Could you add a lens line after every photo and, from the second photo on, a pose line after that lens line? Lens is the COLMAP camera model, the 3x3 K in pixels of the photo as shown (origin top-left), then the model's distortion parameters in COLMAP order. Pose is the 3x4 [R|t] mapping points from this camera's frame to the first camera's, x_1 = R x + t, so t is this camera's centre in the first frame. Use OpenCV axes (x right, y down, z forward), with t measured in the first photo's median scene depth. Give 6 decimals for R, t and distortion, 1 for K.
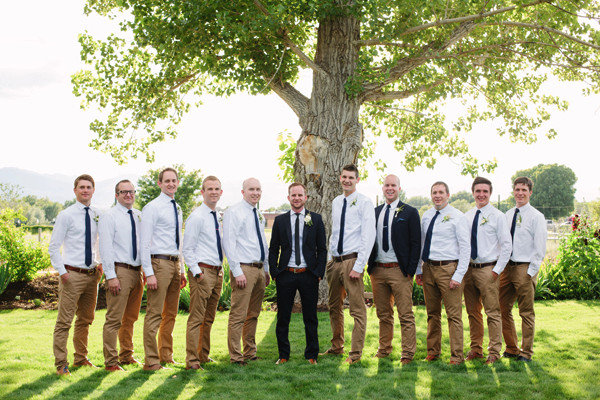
lens RADIAL K [[880.5, 0, 300.0], [0, 880.5, 200.0], [0, 0, 1]] dist [0.019509, 0.019800]
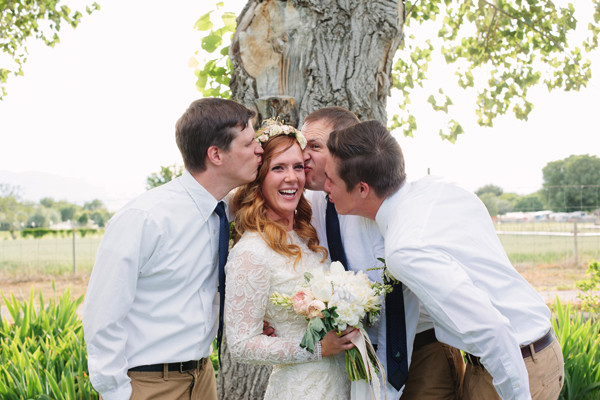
lens RADIAL K [[882.5, 0, 300.0], [0, 882.5, 200.0], [0, 0, 1]] dist [-0.041153, -0.006201]
pose [[0.999321, -0.019823, -0.031063, 0.030187], [0.019913, 0.999798, 0.002616, 0.011064], [0.031005, -0.003233, 0.999514, 0.519595]]
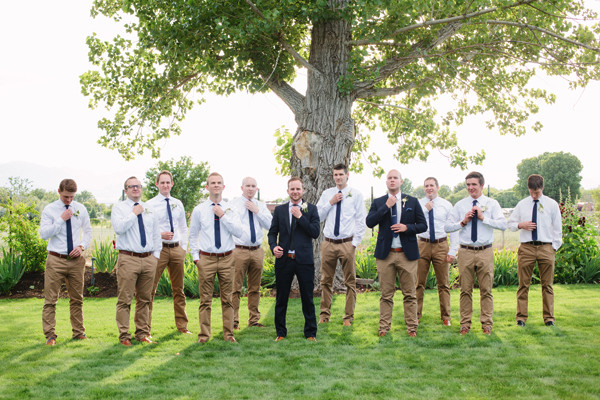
lens RADIAL K [[880.5, 0, 300.0], [0, 880.5, 200.0], [0, 0, 1]] dist [0.019509, 0.019800]
pose [[0.999905, -0.010419, -0.009014, 0.011691], [0.010515, 0.999889, 0.010578, -0.001660], [0.008902, -0.010672, 0.999903, -0.053176]]
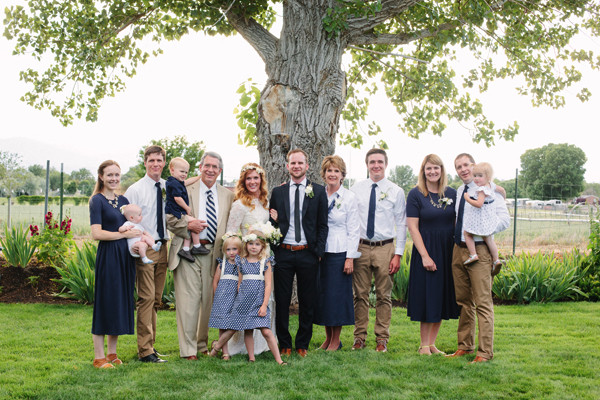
lens RADIAL K [[882.5, 0, 300.0], [0, 882.5, 200.0], [0, 0, 1]] dist [-0.041153, -0.006201]
pose [[0.999715, 0.019542, -0.013739, 0.037135], [-0.019151, 0.999423, 0.028047, 0.004517], [0.014279, -0.027776, 0.999512, 0.189146]]
